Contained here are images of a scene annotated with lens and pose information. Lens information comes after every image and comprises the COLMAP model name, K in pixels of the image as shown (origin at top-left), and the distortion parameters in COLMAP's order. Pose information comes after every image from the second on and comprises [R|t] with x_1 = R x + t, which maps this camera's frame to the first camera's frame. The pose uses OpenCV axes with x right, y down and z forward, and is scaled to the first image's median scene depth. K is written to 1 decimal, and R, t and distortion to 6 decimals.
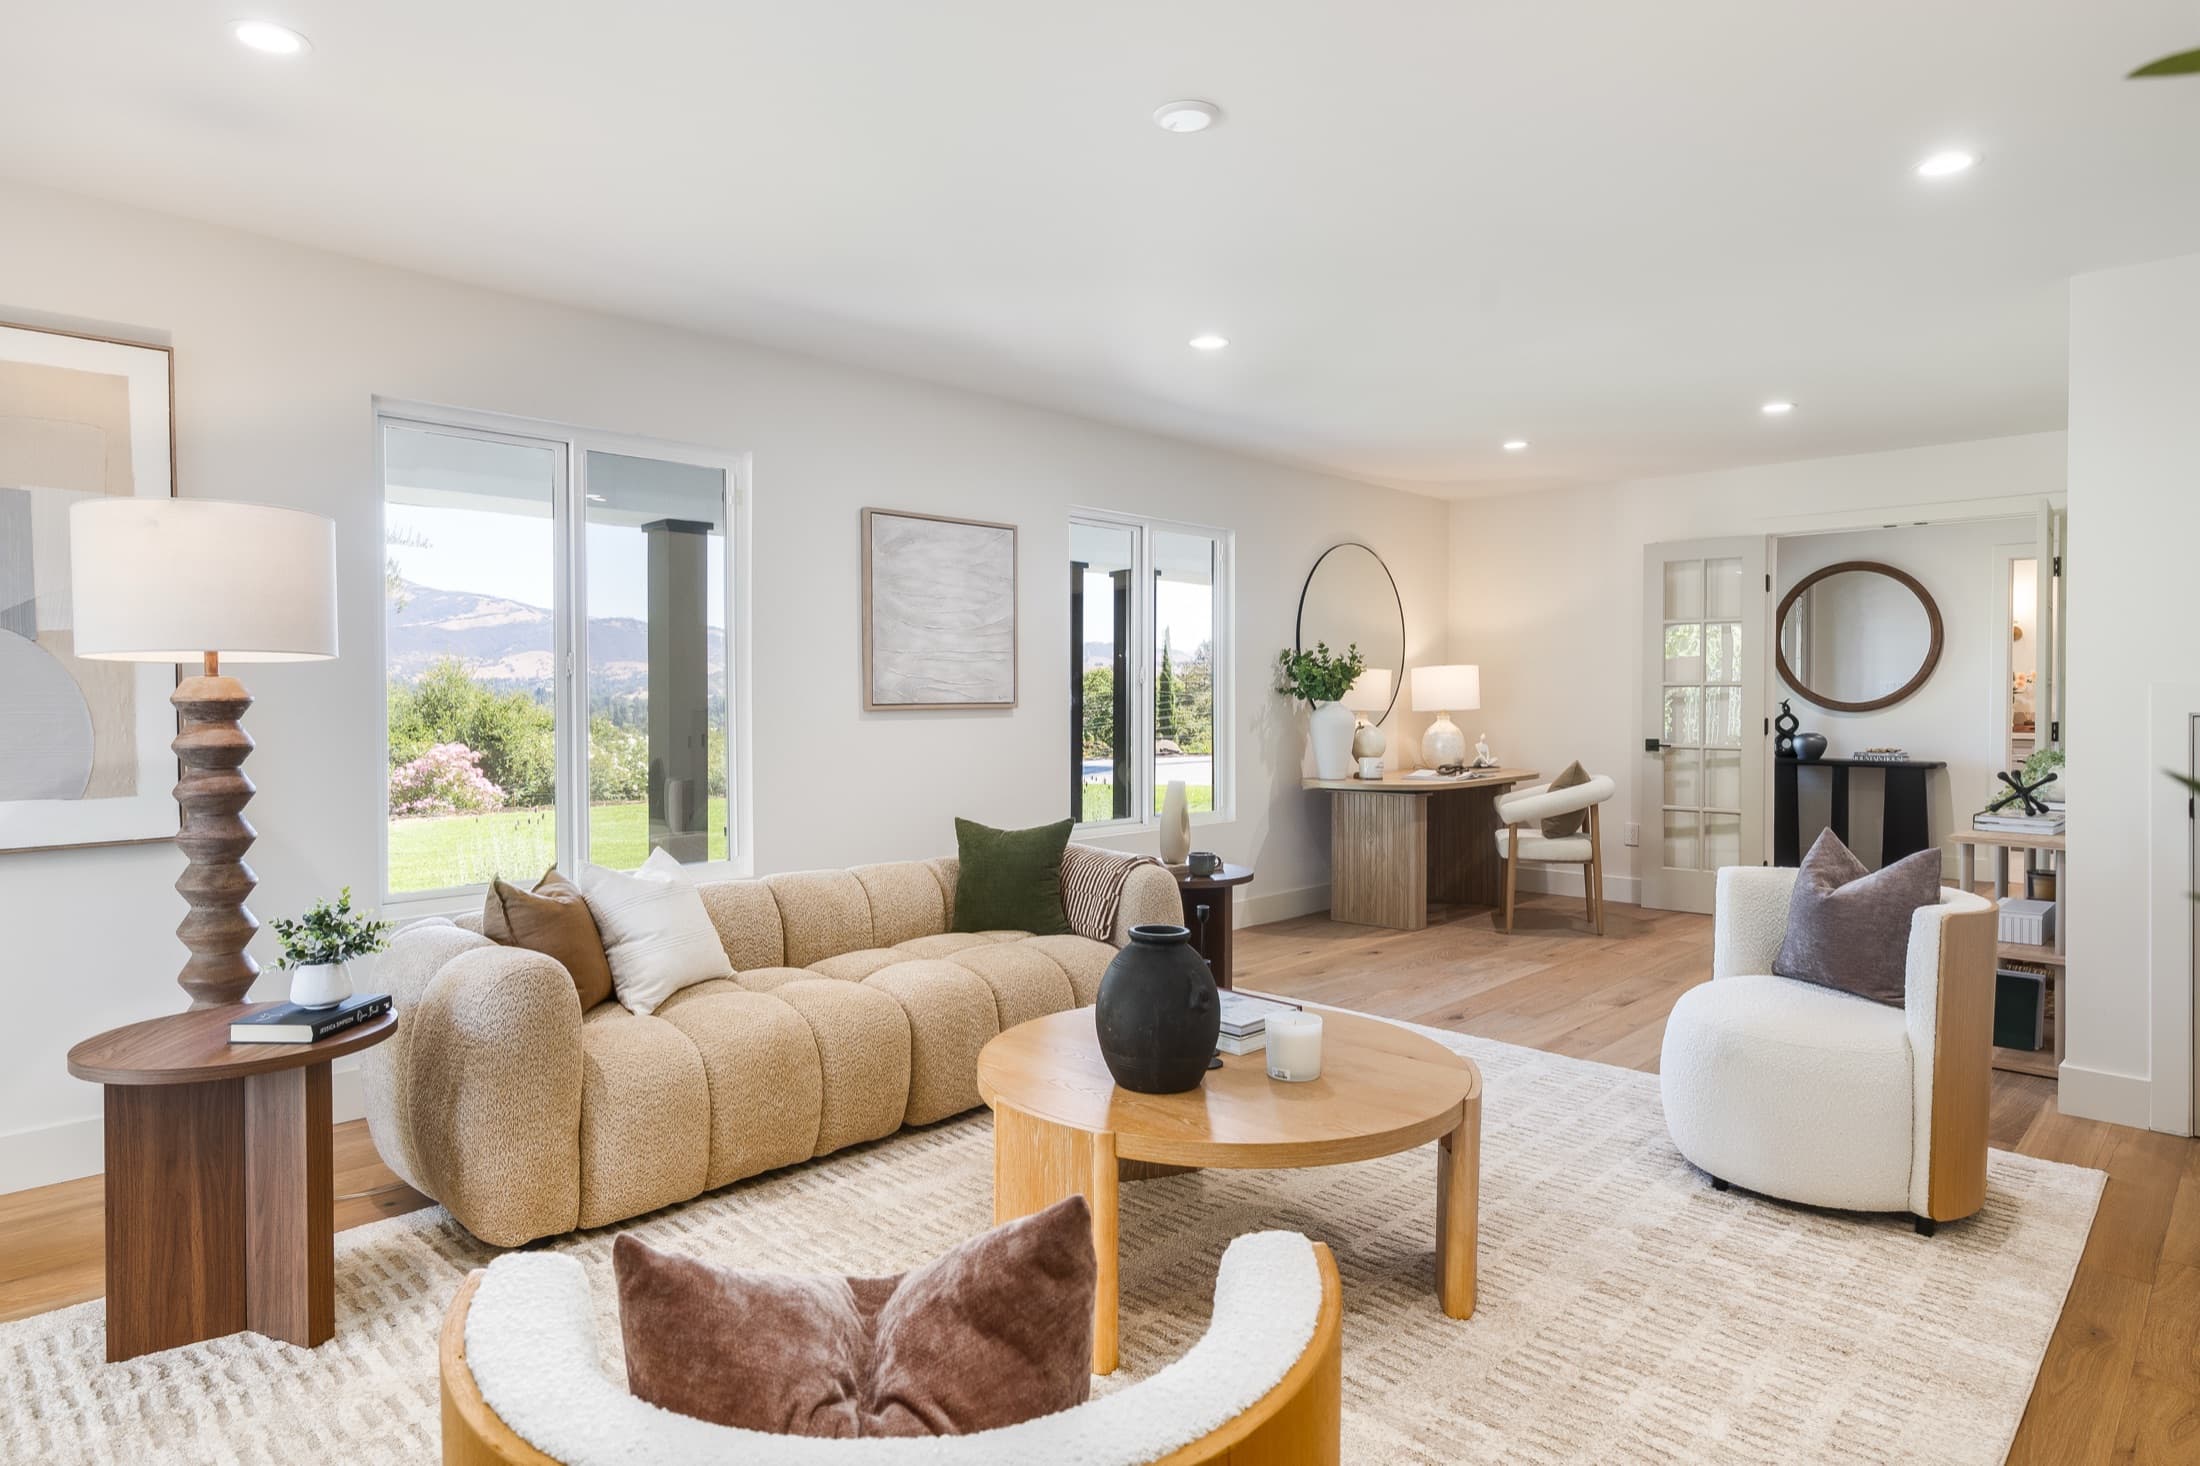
lens RADIAL K [[1248.5, 0, 1108.2], [0, 1248.5, 724.8], [0, 0, 1]] dist [0.005378, 0.000515]
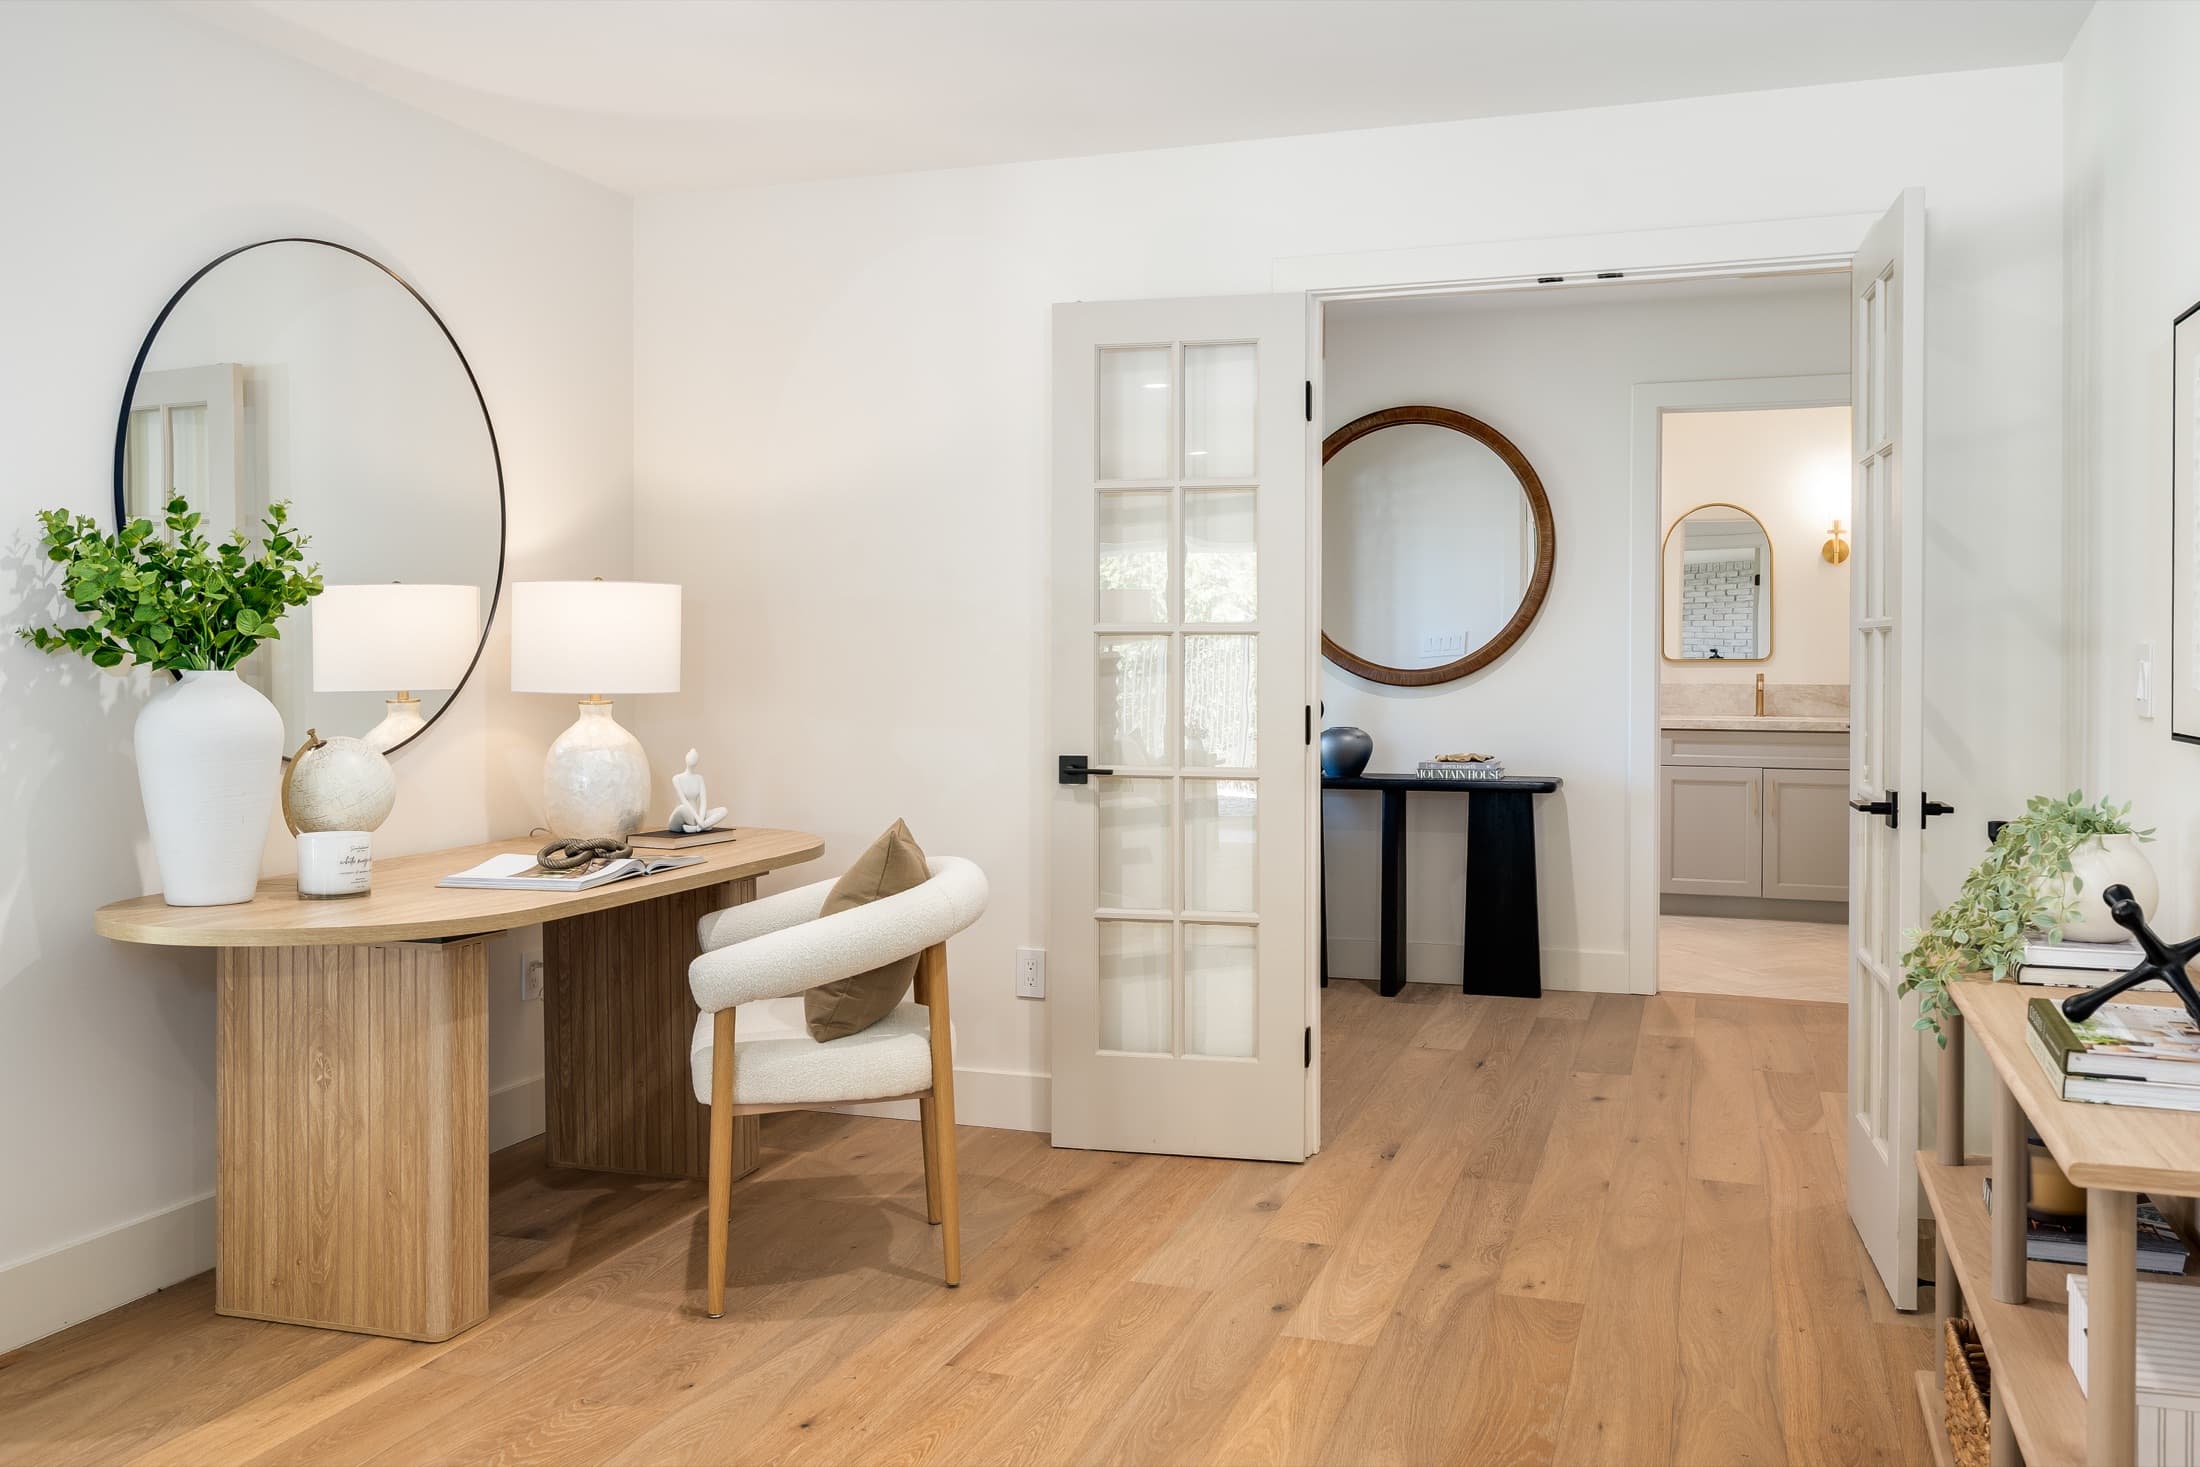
lens RADIAL K [[1729.7, 0, 1100.0], [0, 1729.7, 733.5], [0, 0, 1]] dist [0.005075, 0.001172]
pose [[0.909093, -0.015676, 0.416298, 0.200439], [0.006333, 0.999696, 0.023813, -0.011405], [-0.416545, -0.019012, 0.908916, 0.465699]]
